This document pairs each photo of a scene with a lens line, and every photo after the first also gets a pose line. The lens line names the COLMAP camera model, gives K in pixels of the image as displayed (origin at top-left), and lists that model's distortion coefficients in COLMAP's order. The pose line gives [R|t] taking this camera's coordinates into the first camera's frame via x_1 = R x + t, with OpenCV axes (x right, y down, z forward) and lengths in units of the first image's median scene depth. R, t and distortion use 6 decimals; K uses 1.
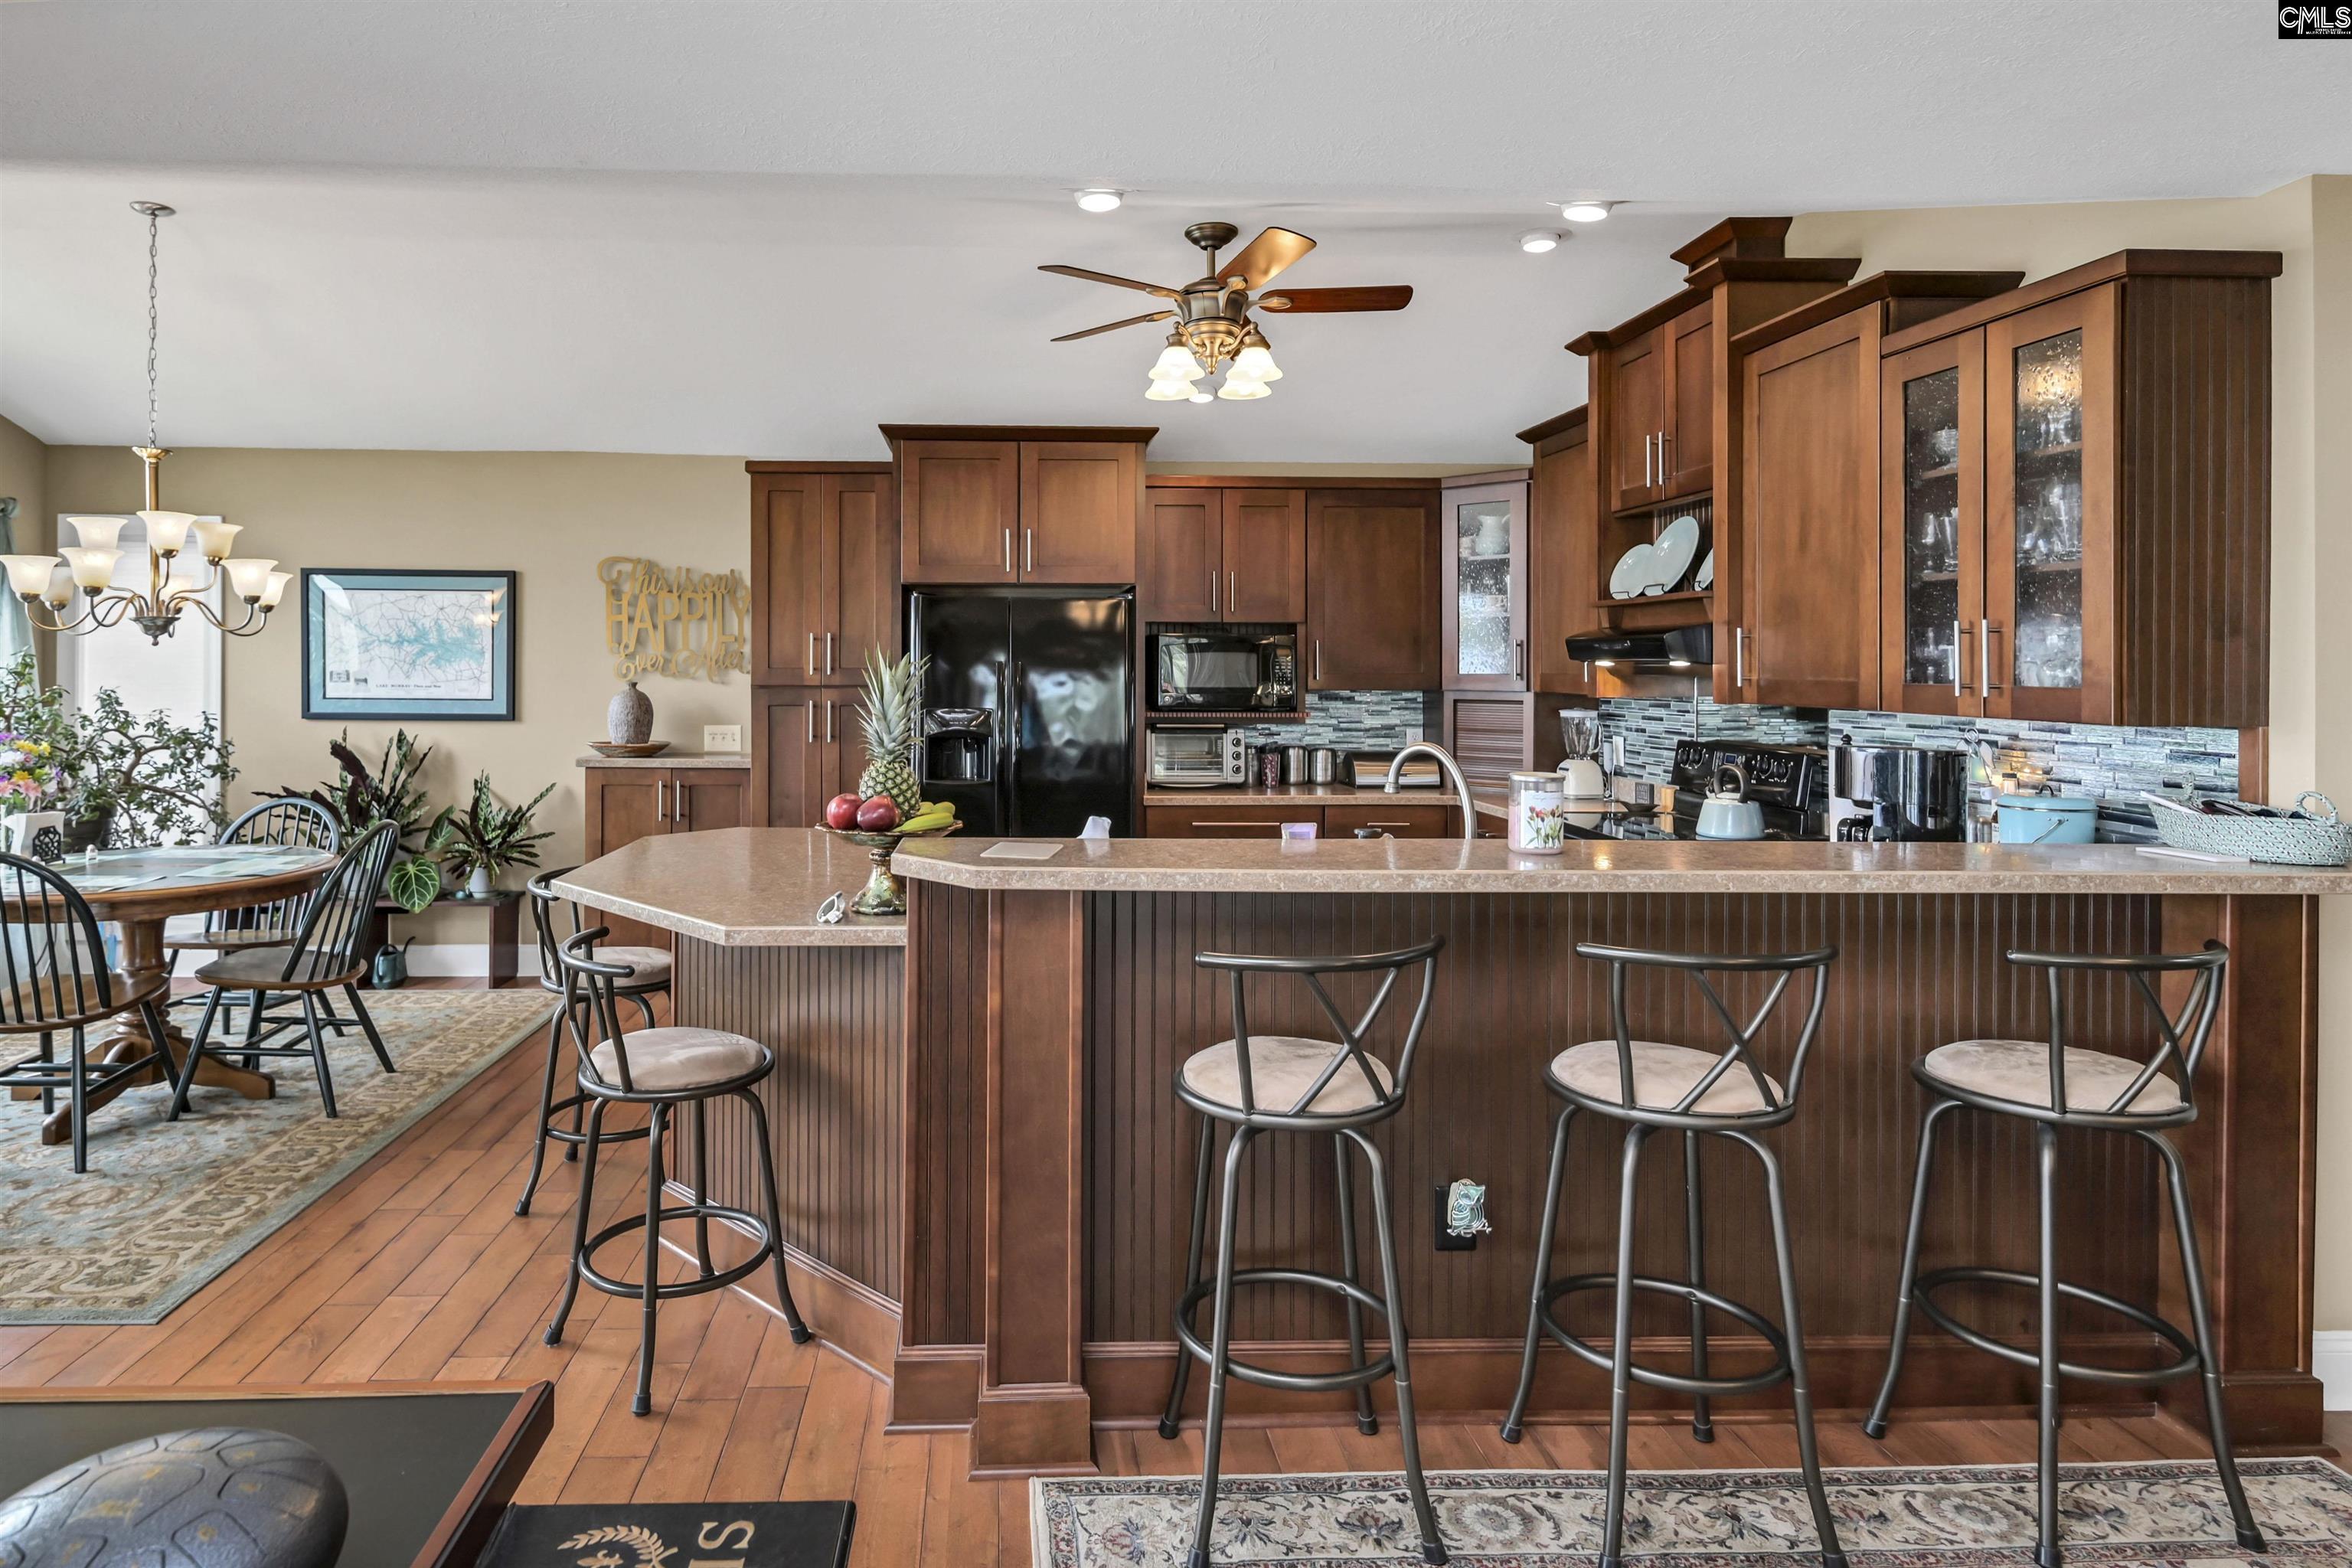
lens RADIAL K [[1235.1, 0, 1073.1], [0, 1235.1, 675.5], [0, 0, 1]] dist [0.000768, -0.002702]
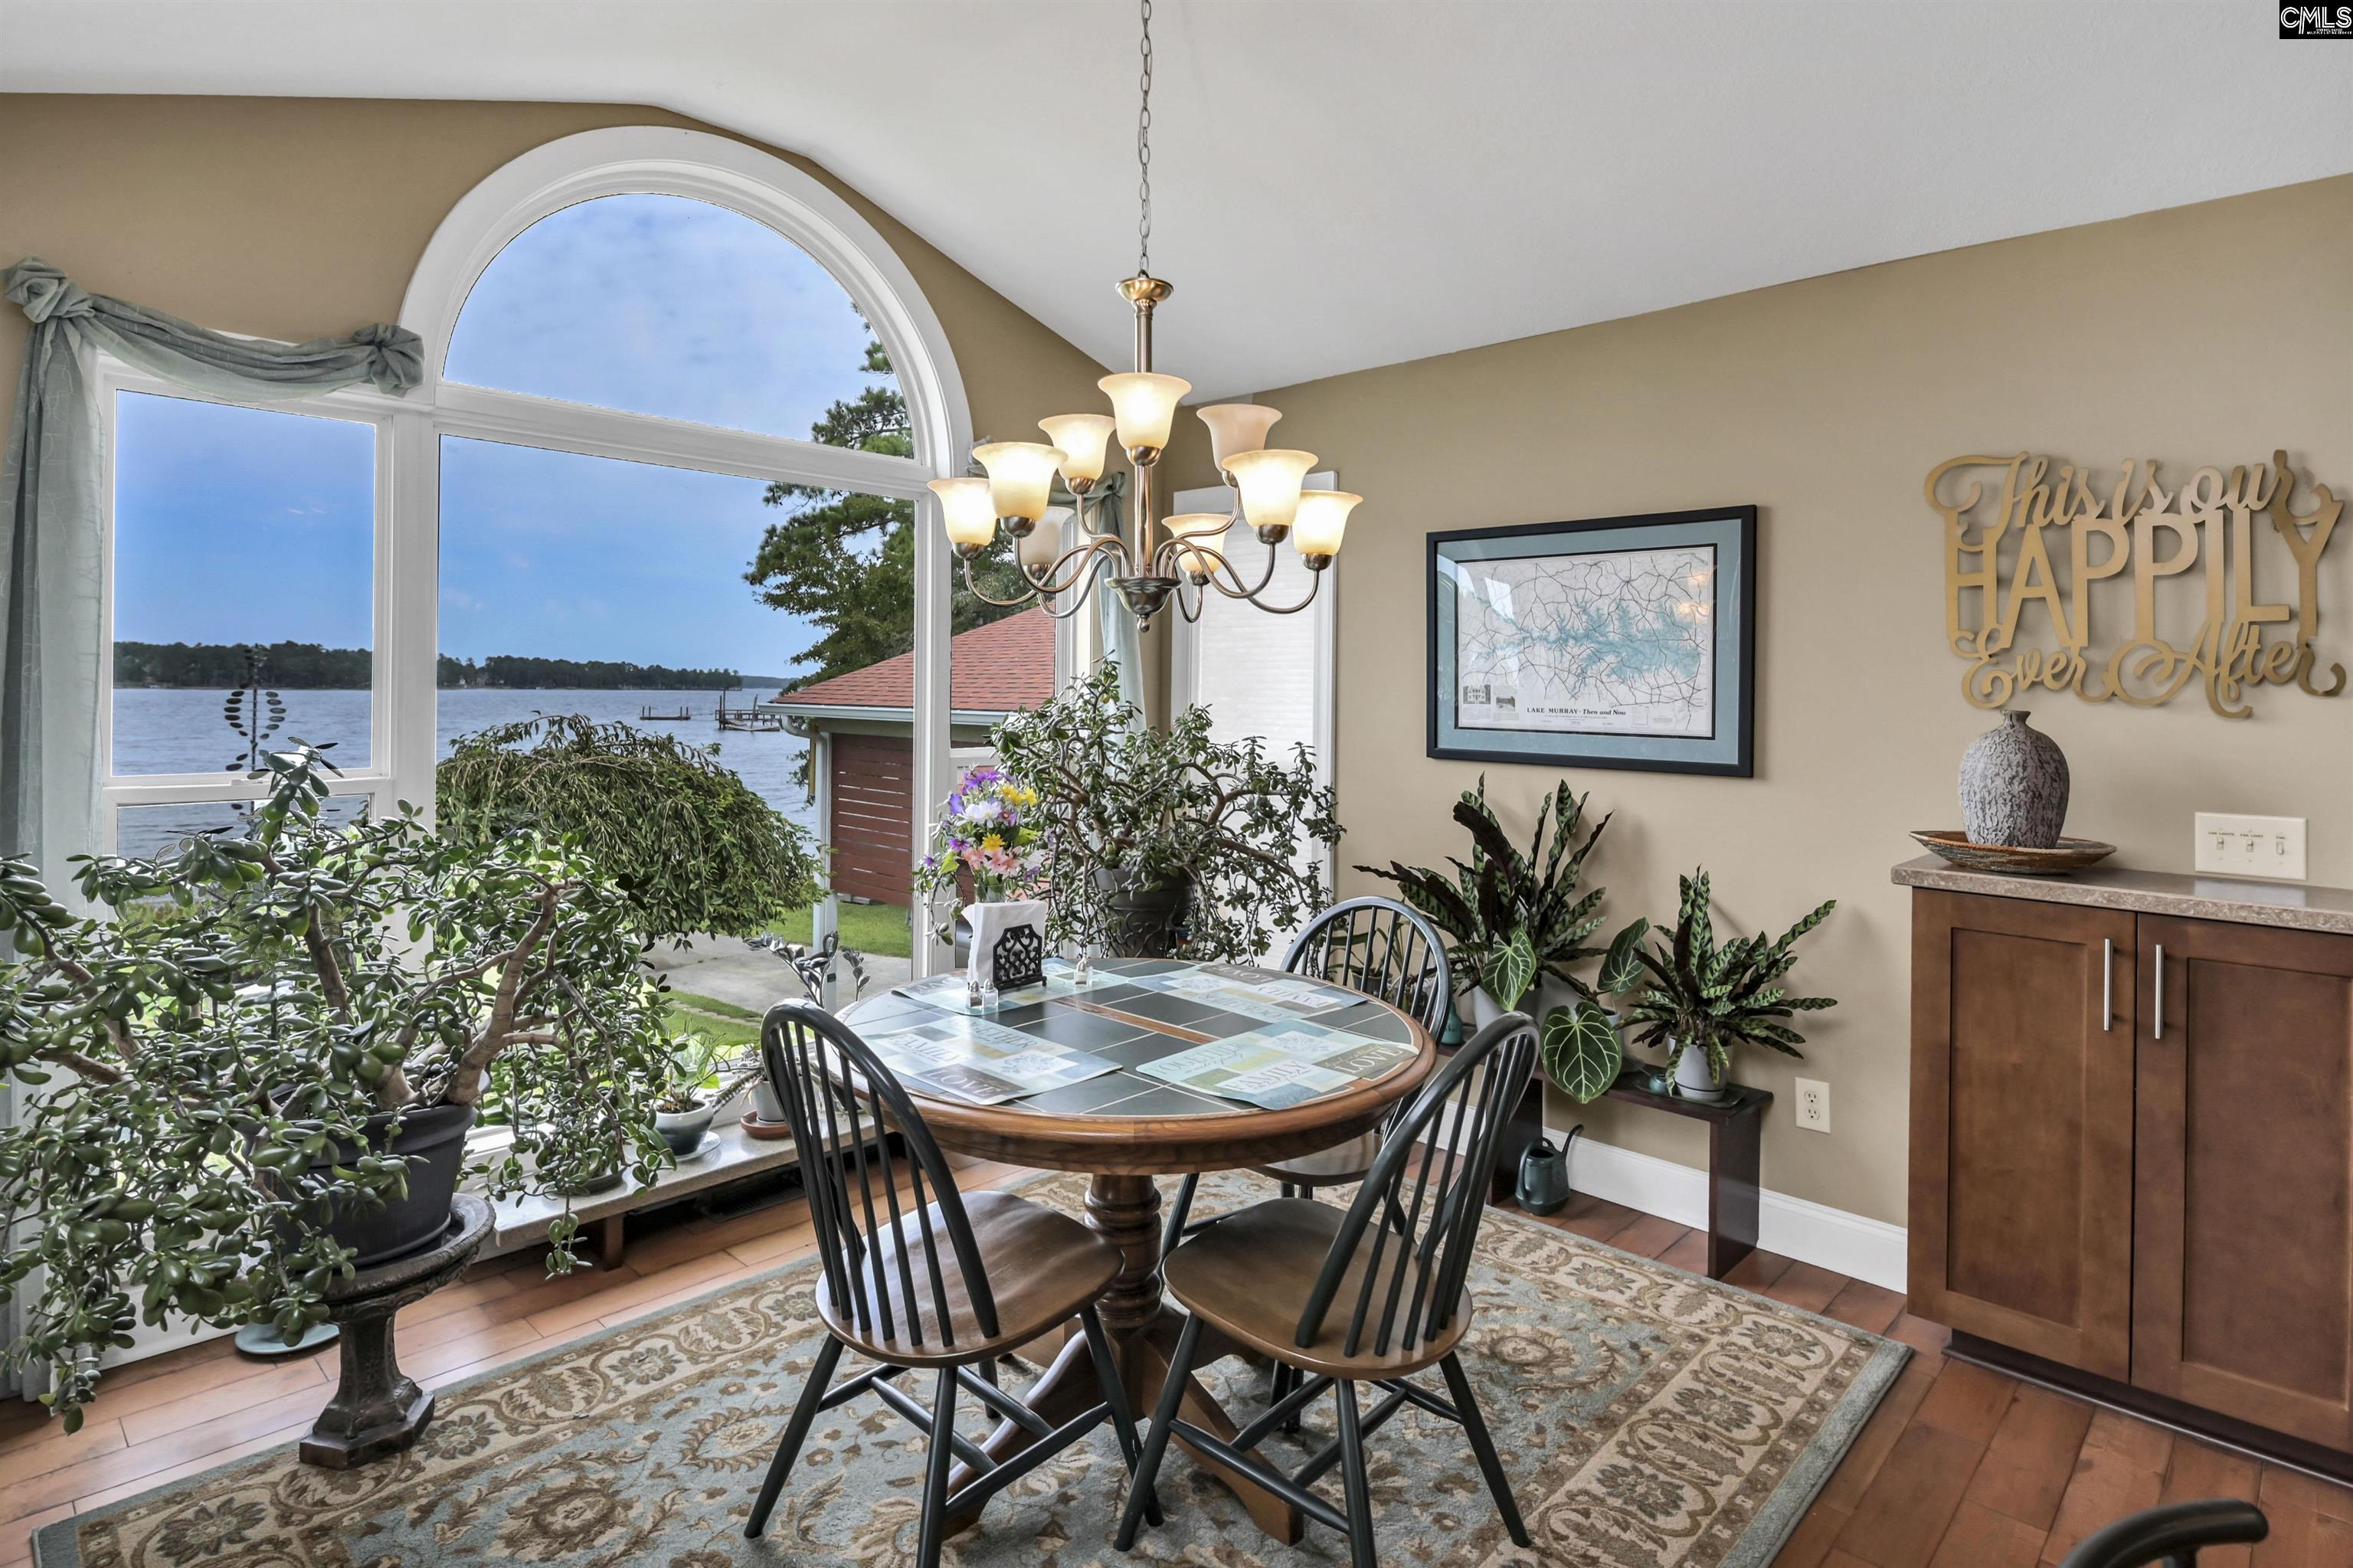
lens RADIAL K [[1235.6, 0, 1136.8], [0, 1235.6, 670.2], [0, 0, 1]] dist [0.000768, -0.002702]
pose [[0.659181, -0.008100, -0.751941, -0.225192], [-0.013532, 0.999652, -0.022631, 0.005139], [0.751863, 0.025093, 0.658842, 0.441680]]
